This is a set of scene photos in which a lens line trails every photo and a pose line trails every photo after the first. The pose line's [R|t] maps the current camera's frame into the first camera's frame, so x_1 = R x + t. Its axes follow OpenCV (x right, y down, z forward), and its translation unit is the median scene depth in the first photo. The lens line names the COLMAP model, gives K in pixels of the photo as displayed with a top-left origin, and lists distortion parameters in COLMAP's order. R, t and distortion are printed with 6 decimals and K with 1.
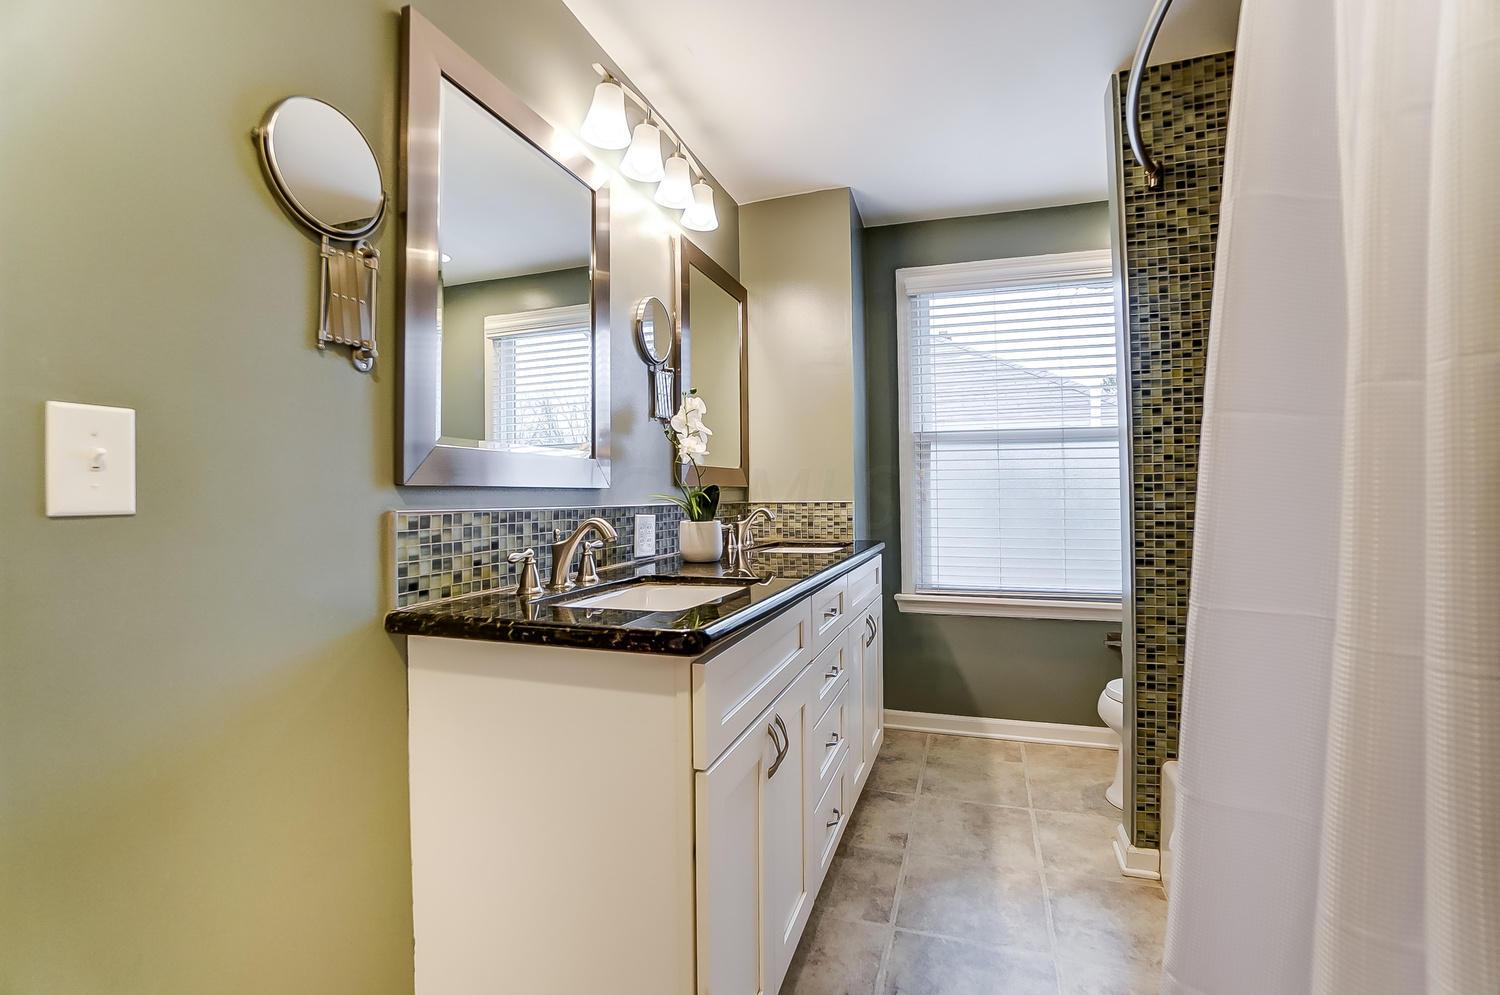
lens RADIAL K [[666.4, 0, 743.7], [0, 666.4, 497.8], [0, 0, 1]] dist [-0.063229, 0.024060]
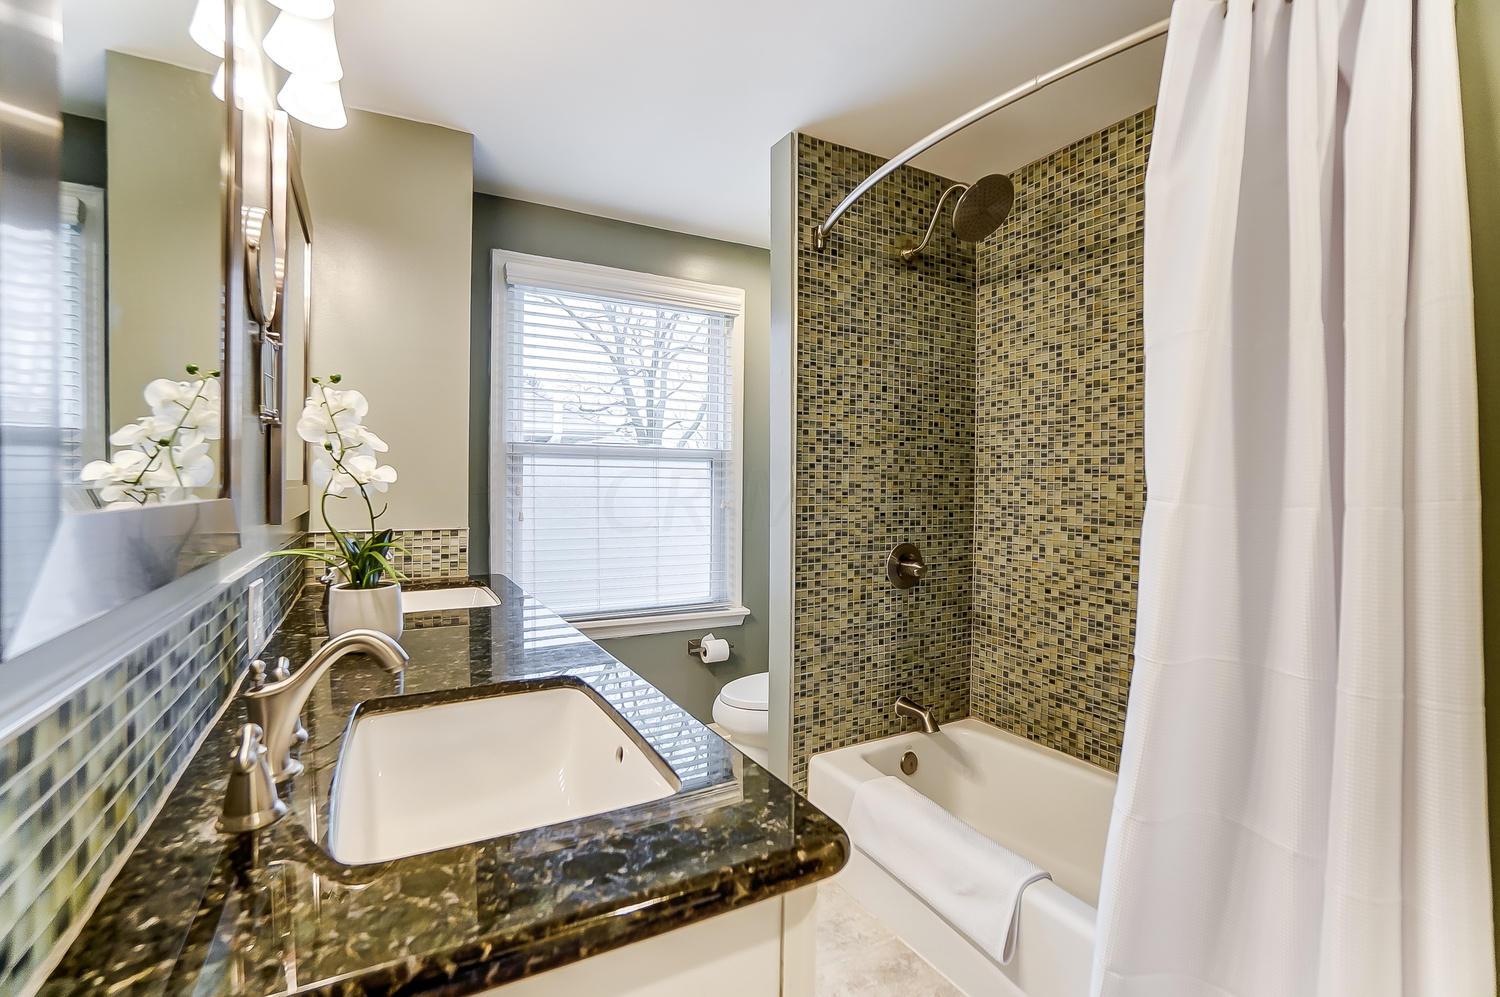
lens RADIAL K [[654.4, 0, 744.3], [0, 654.4, 503.7], [0, 0, 1]] dist [-0.051736, 0.000315]
pose [[0.679196, -0.007851, 0.733915, -0.268622], [-0.007044, 0.999827, 0.017214, -0.058282], [-0.733923, -0.016861, 0.679023, 0.322709]]
